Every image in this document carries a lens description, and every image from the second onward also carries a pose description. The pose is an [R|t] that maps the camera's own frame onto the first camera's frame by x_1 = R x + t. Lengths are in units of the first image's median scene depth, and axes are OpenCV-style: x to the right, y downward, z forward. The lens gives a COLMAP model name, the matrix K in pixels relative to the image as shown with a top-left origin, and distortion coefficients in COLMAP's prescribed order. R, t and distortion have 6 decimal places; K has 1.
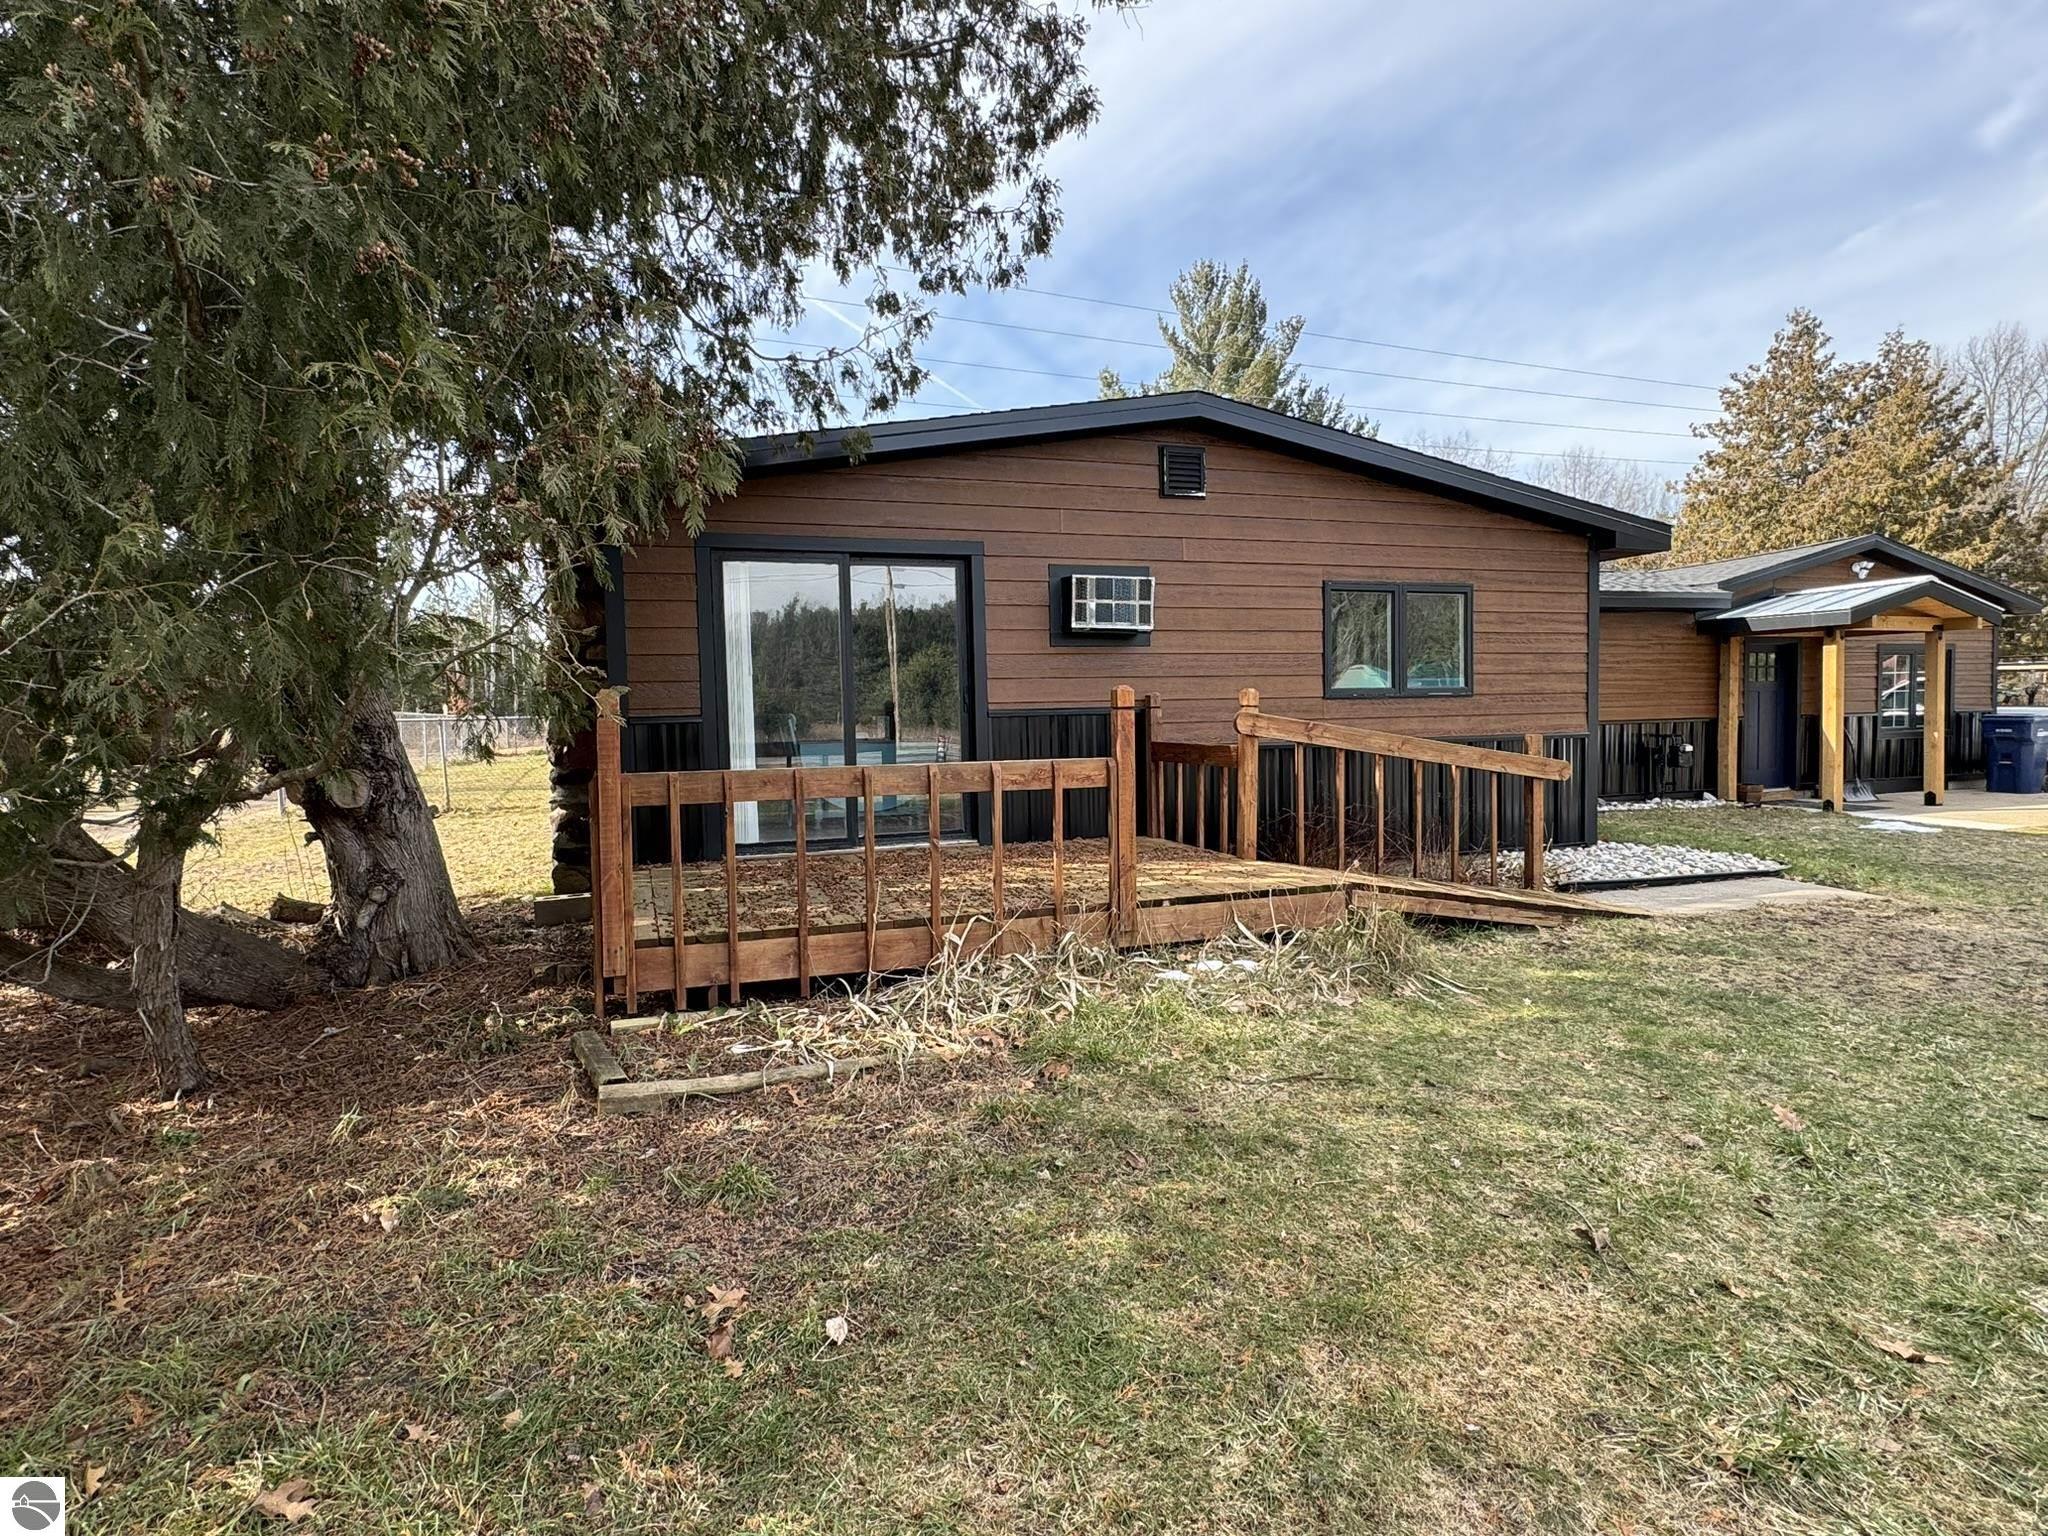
lens RADIAL K [[1084.3, 0, 1022.6], [0, 1084.3, 751.4], [0, 0, 1]] dist [-0.003530, 0.000118]
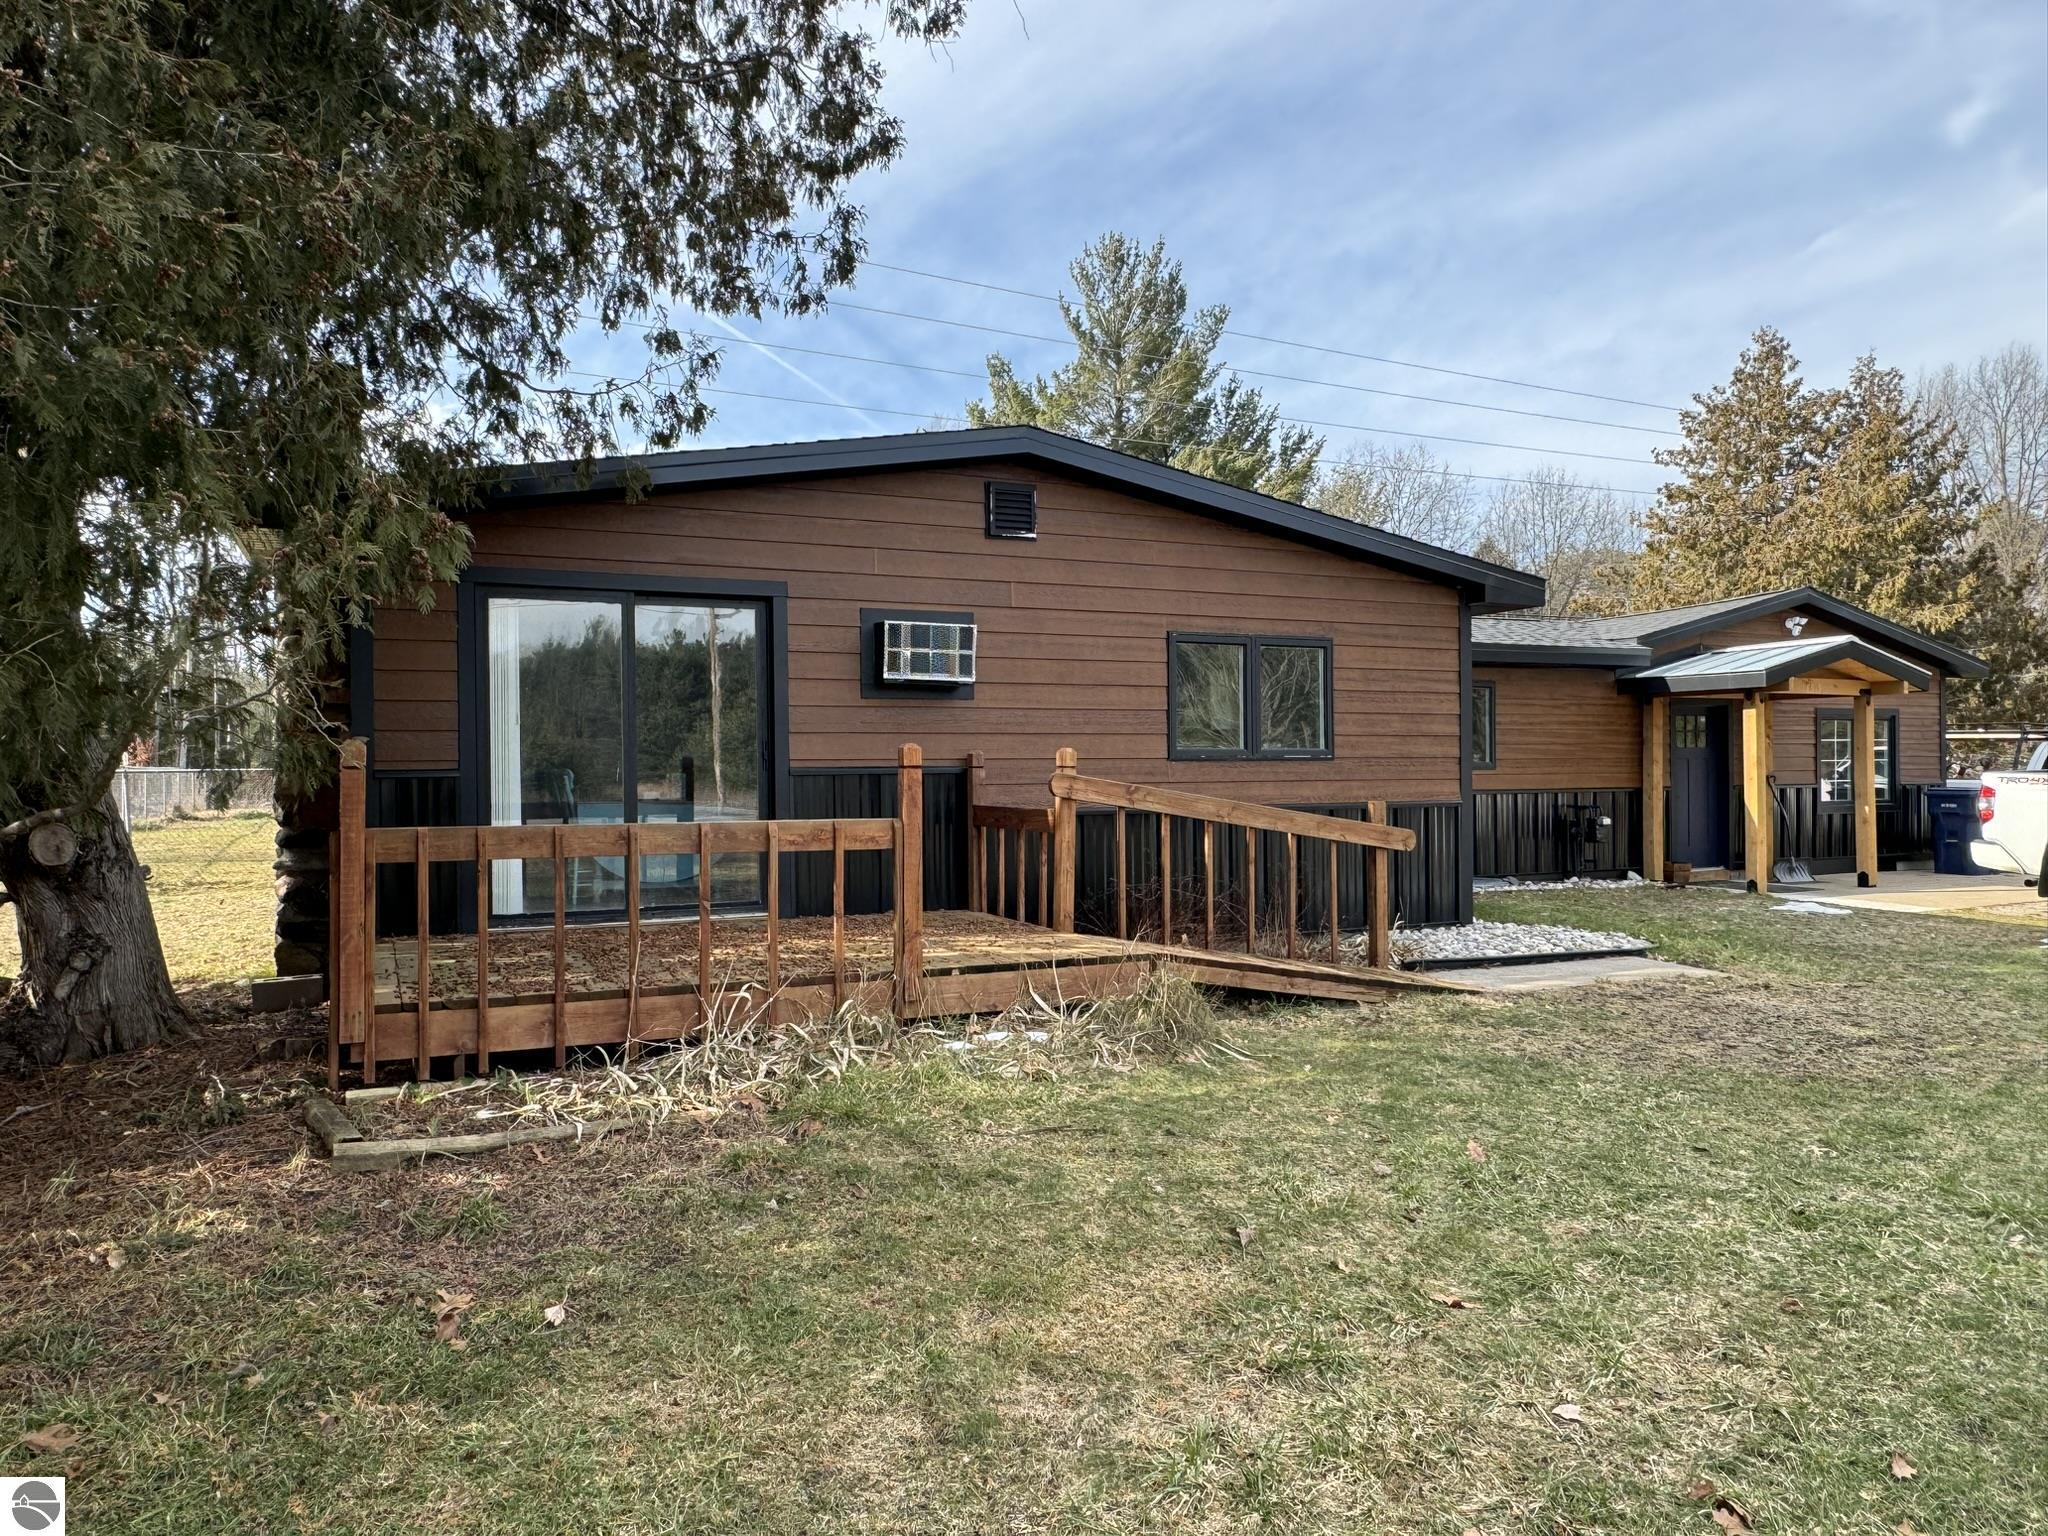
lens RADIAL K [[1368.7, 0, 1024.0], [0, 1368.7, 768.0], [0, 0, 1]] dist [-0.004750, 0.002030]
pose [[0.995194, 0.013078, 0.097049, 0.070365], [-0.009186, 0.999139, -0.040449, 0.008466], [-0.097494, 0.039363, 0.994457, -0.200872]]
